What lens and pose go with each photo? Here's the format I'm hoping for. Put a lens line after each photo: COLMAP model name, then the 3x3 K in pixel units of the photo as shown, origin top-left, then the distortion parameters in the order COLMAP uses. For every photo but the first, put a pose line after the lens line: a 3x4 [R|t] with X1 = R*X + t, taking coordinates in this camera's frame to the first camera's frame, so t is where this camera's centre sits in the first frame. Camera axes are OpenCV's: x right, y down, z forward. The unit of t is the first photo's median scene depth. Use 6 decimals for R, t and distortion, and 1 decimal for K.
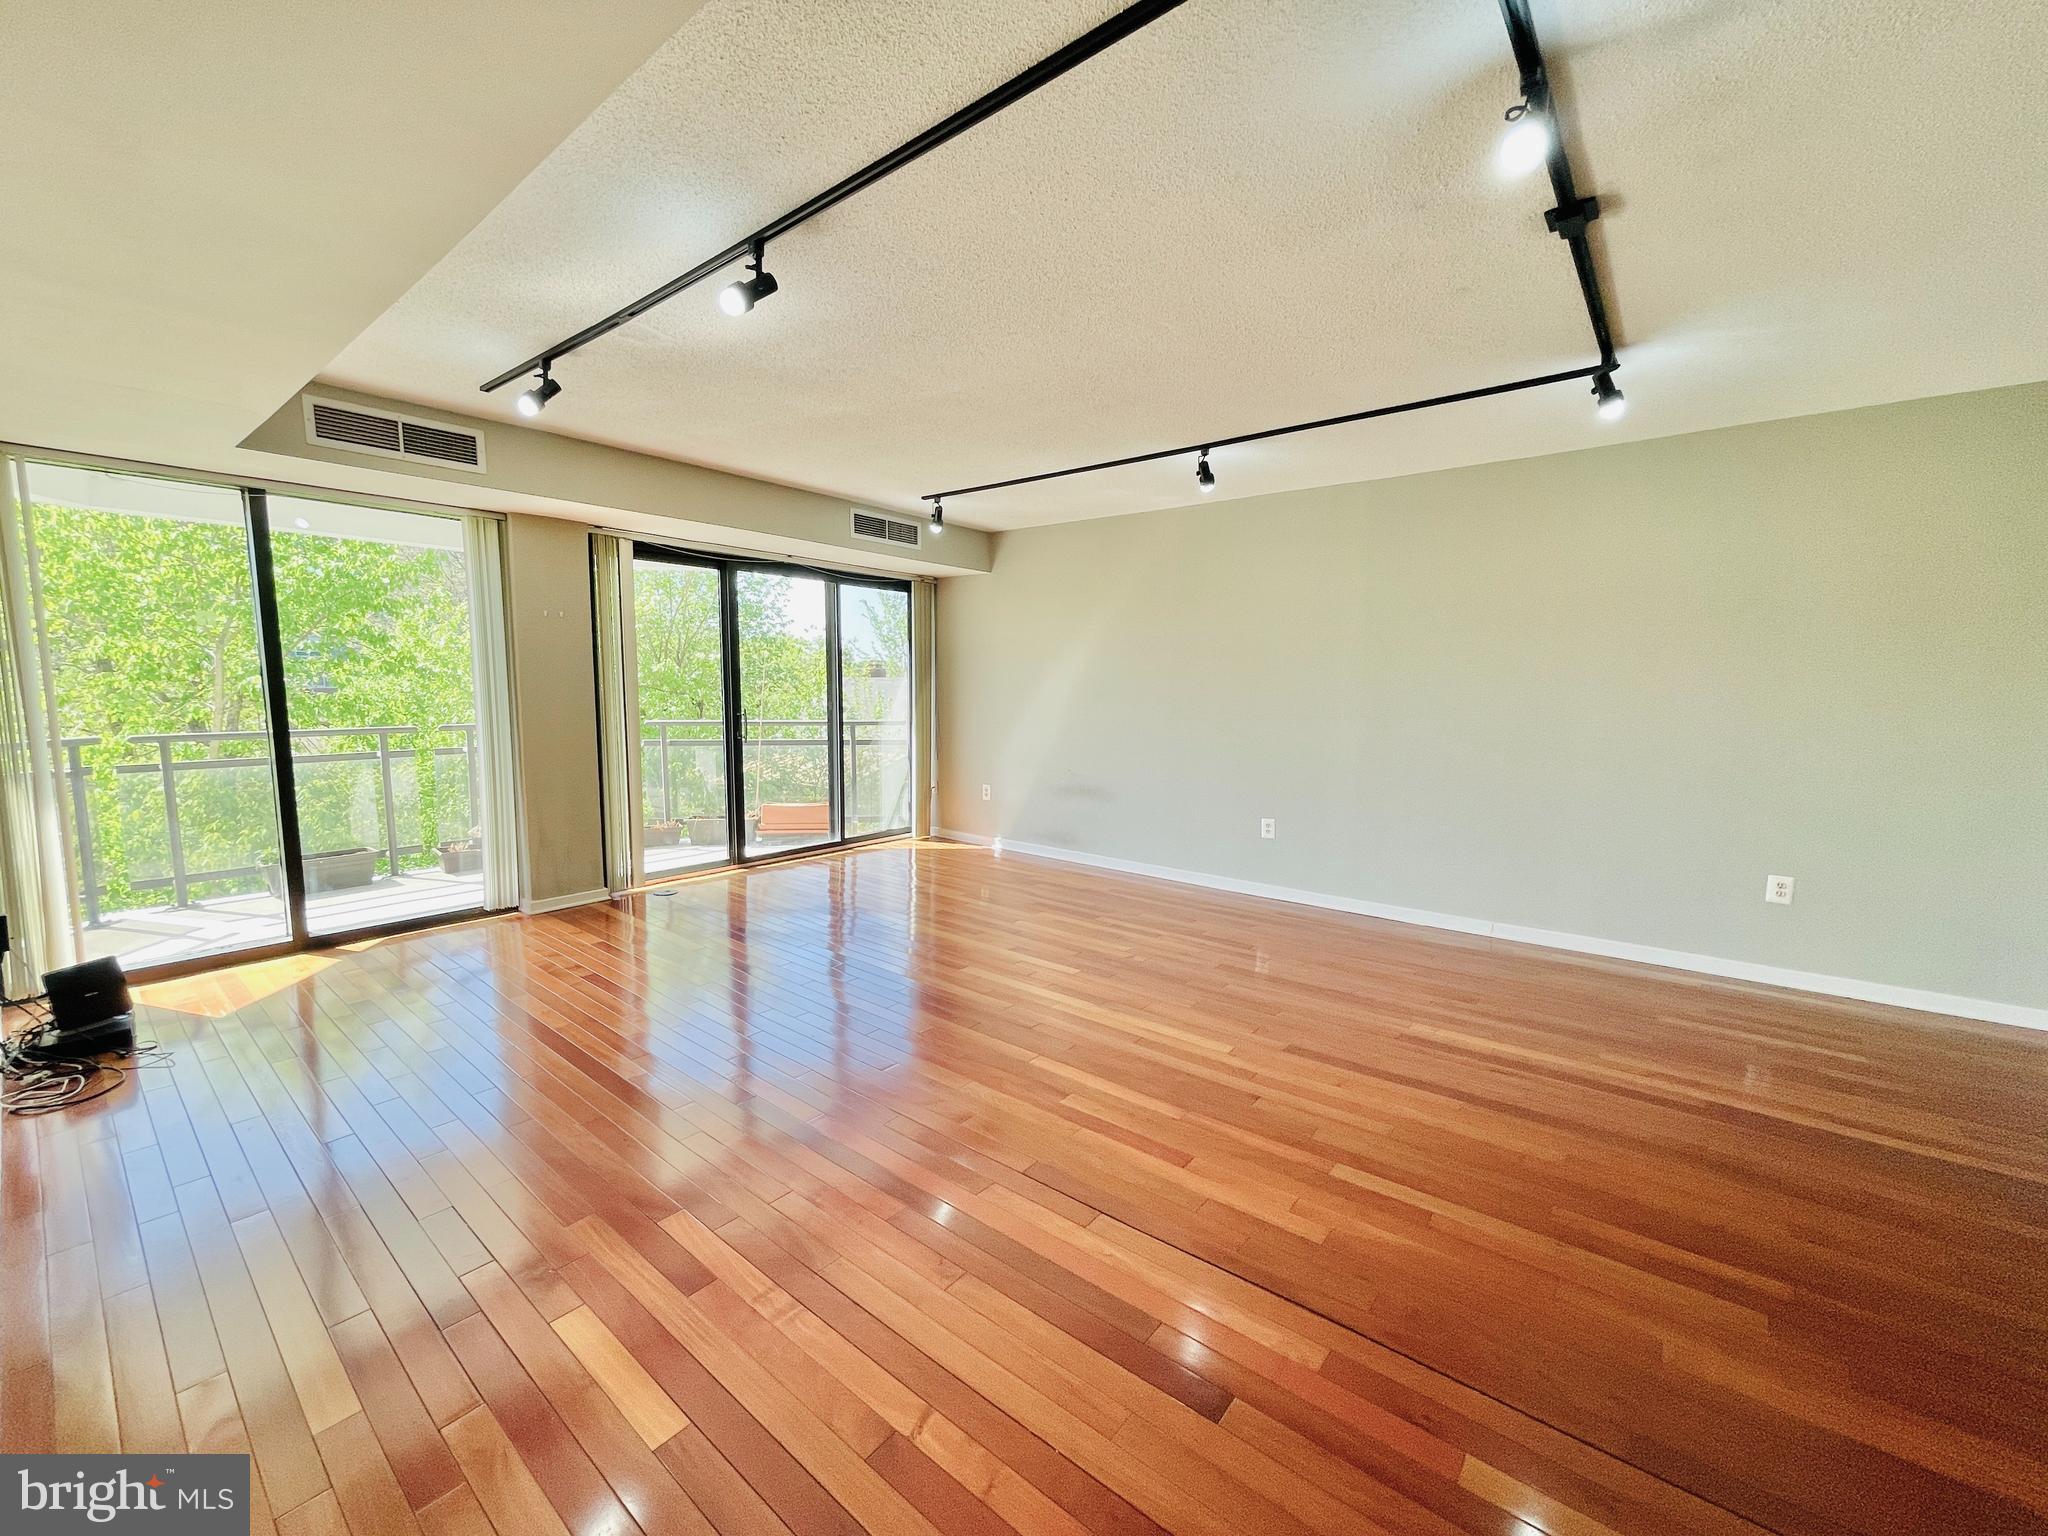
lens RADIAL K [[825.2, 0, 1012.1], [0, 825.2, 773.7], [0, 0, 1]] dist [-0.000511, -0.000882]
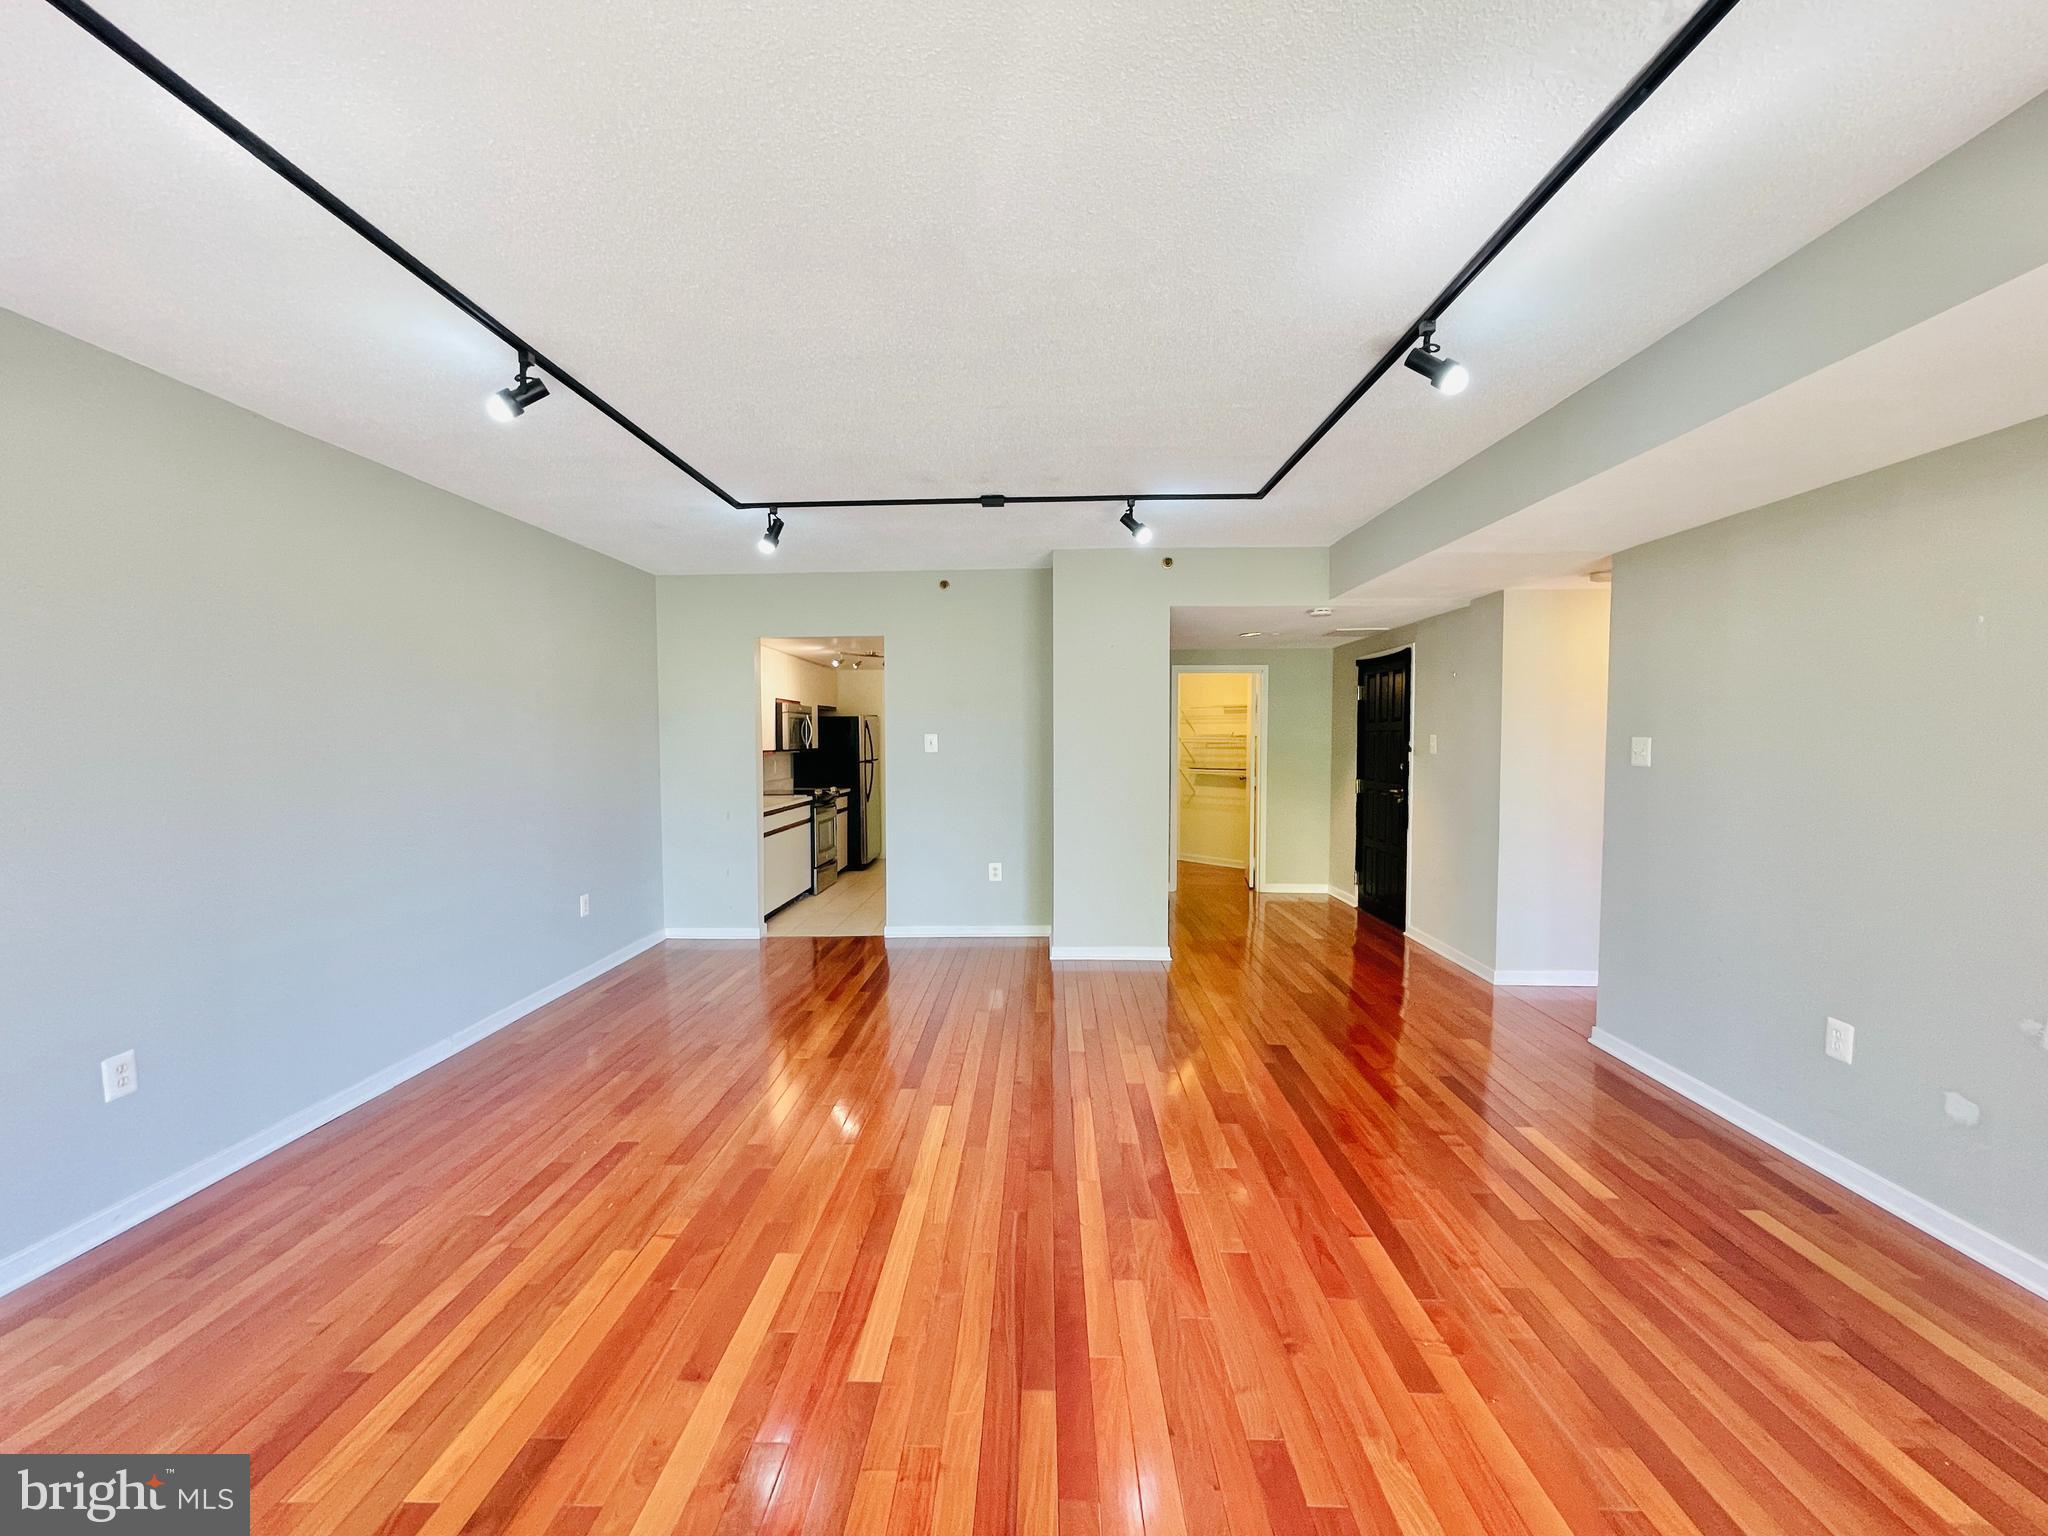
lens RADIAL K [[825.2, 0, 1012.1], [0, 825.2, 773.7], [0, 0, 1]] dist [-0.000511, -0.000882]
pose [[-0.610897, -0.039627, 0.790718, -0.369376], [0.086587, 0.989411, 0.116481, -0.117475], [-0.786961, 0.139623, -0.600997, 0.944140]]
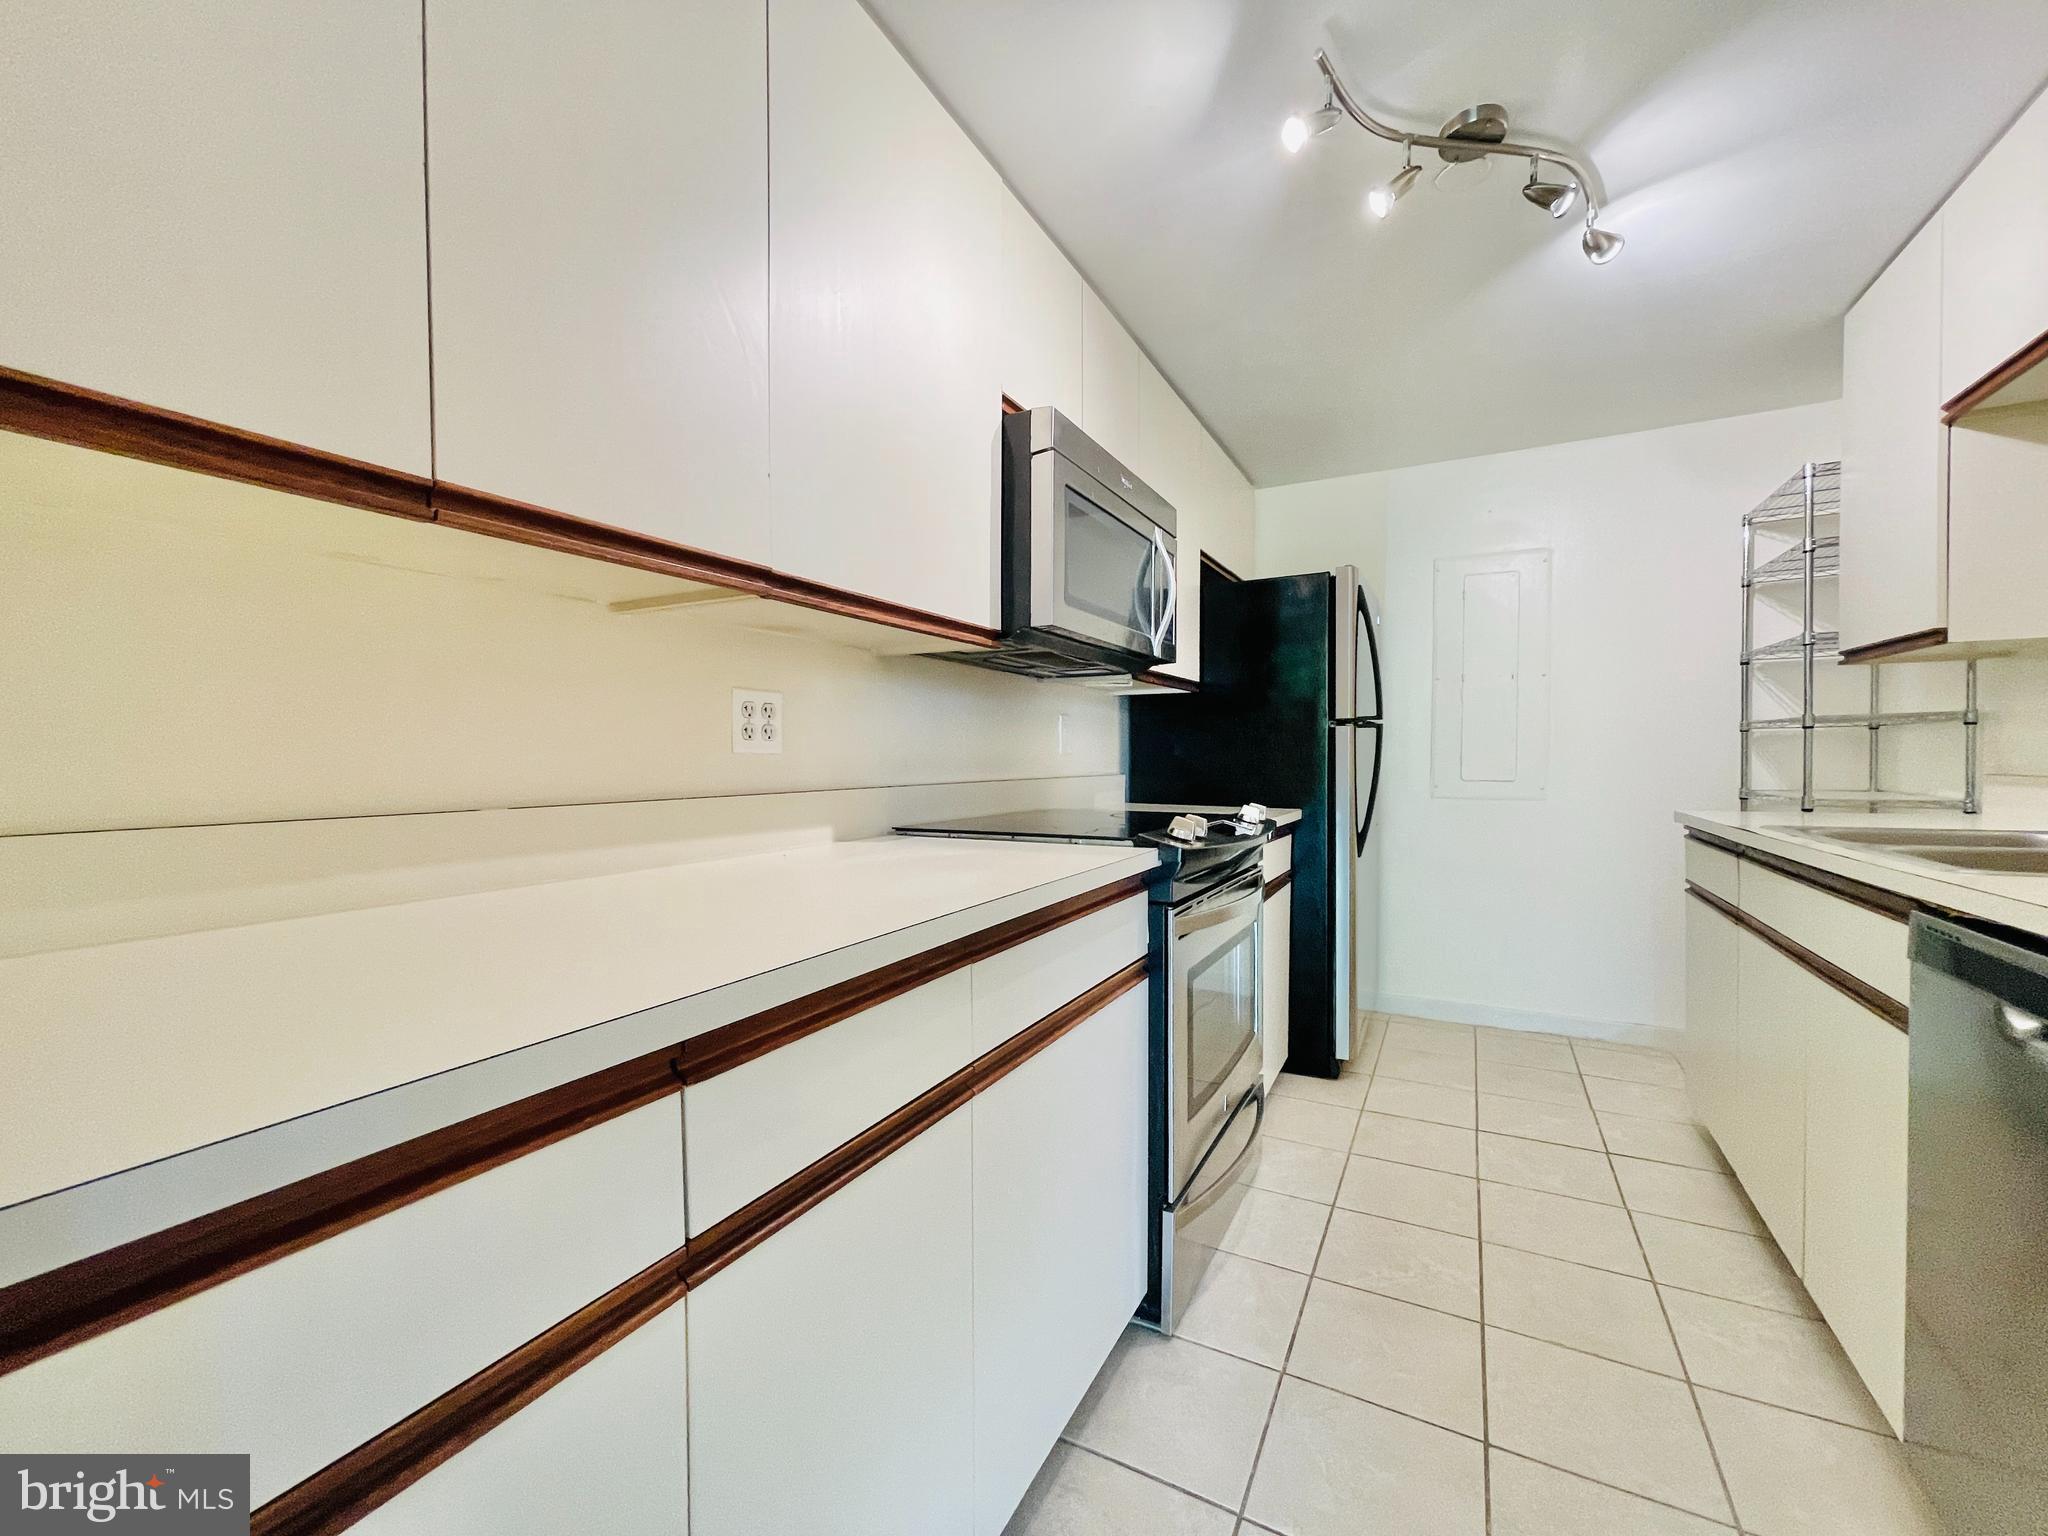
lens RADIAL K [[826.6, 0, 1017.8], [0, 826.6, 769.4], [0, 0, 1]] dist [-0.002206, -0.000142]
pose [[-0.196227, -0.025391, 0.980230, 0.746098], [0.113956, 0.992300, 0.048516, 0.015880], [-0.973914, 0.121223, -0.191823, 0.440766]]
